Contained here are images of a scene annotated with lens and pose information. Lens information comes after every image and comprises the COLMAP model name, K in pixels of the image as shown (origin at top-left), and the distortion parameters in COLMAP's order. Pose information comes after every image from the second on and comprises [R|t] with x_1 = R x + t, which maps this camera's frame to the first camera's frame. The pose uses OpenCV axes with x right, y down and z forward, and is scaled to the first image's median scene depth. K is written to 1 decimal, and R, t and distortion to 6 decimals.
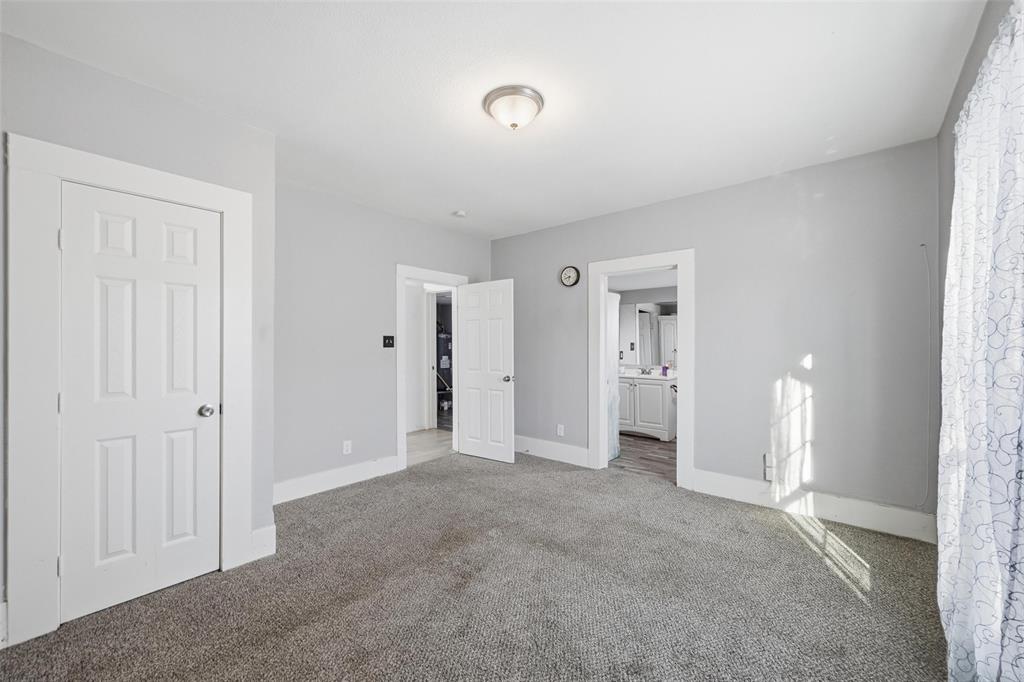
lens RADIAL K [[410.2, 0, 504.4], [0, 410.2, 342.7], [0, 0, 1]] dist [0.001870, 0.000550]
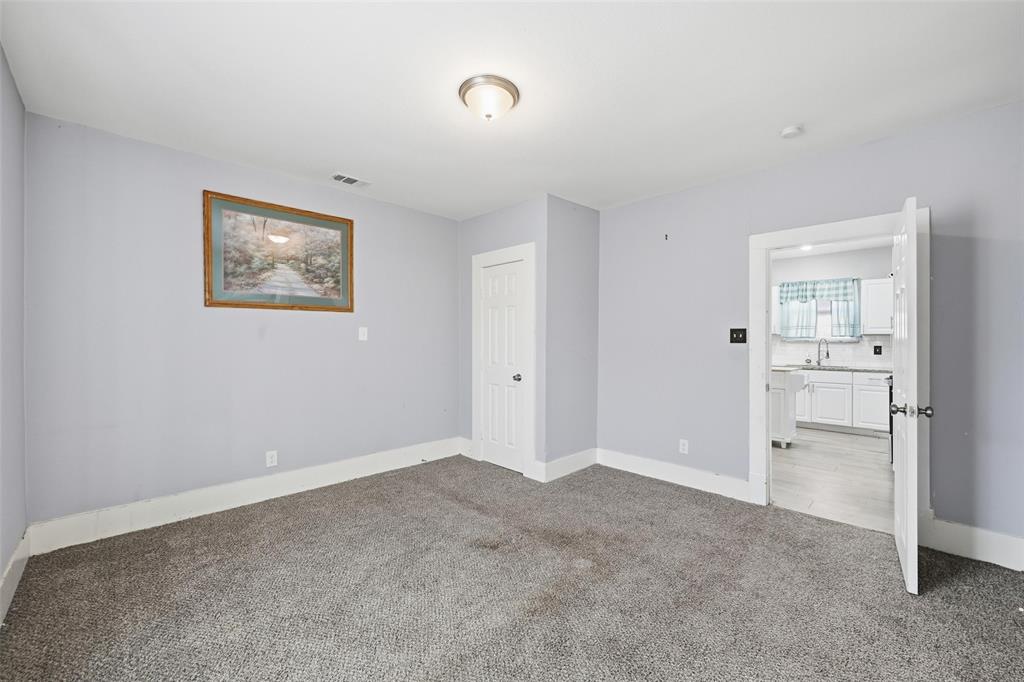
lens RADIAL K [[410.2, 0, 514.6], [0, 410.2, 343.8], [0, 0, 1]] dist [0.001870, 0.000550]
pose [[-0.078999, 0.012401, -0.996798, 0.631660], [0.008924, 0.999891, 0.011732, -0.000542], [0.996835, -0.007969, -0.079101, 0.714618]]
